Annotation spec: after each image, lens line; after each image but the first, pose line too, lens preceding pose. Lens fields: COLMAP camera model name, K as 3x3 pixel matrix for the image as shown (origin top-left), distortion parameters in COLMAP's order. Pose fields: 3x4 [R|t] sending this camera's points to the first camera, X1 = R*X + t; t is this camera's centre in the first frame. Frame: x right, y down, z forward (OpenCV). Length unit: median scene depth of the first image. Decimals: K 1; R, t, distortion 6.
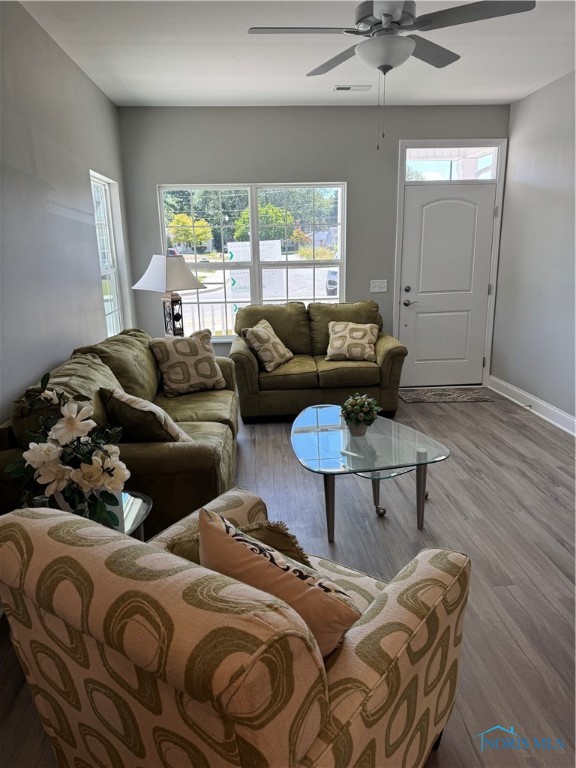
lens RADIAL K [[545.4, 0, 287.8], [0, 545.4, 383.1], [0, 0, 1]] dist [0.048517, -0.022047]
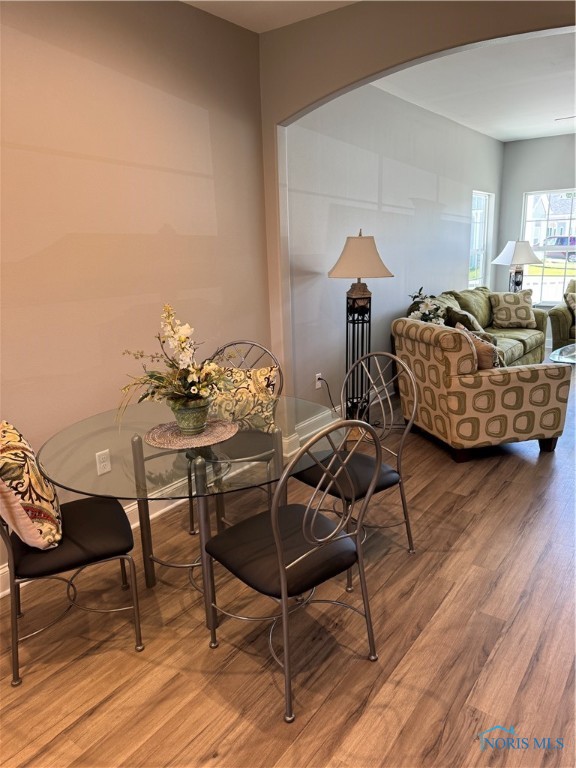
lens RADIAL K [[545.4, 0, 286.6], [0, 545.4, 381.3], [0, 0, 1]] dist [0.048517, -0.022047]
pose [[0.763342, 0.153250, -0.627553, 0.292061], [-0.145719, 0.987264, 0.063843, 0.135718], [0.629344, 0.042712, 0.775952, -0.528549]]
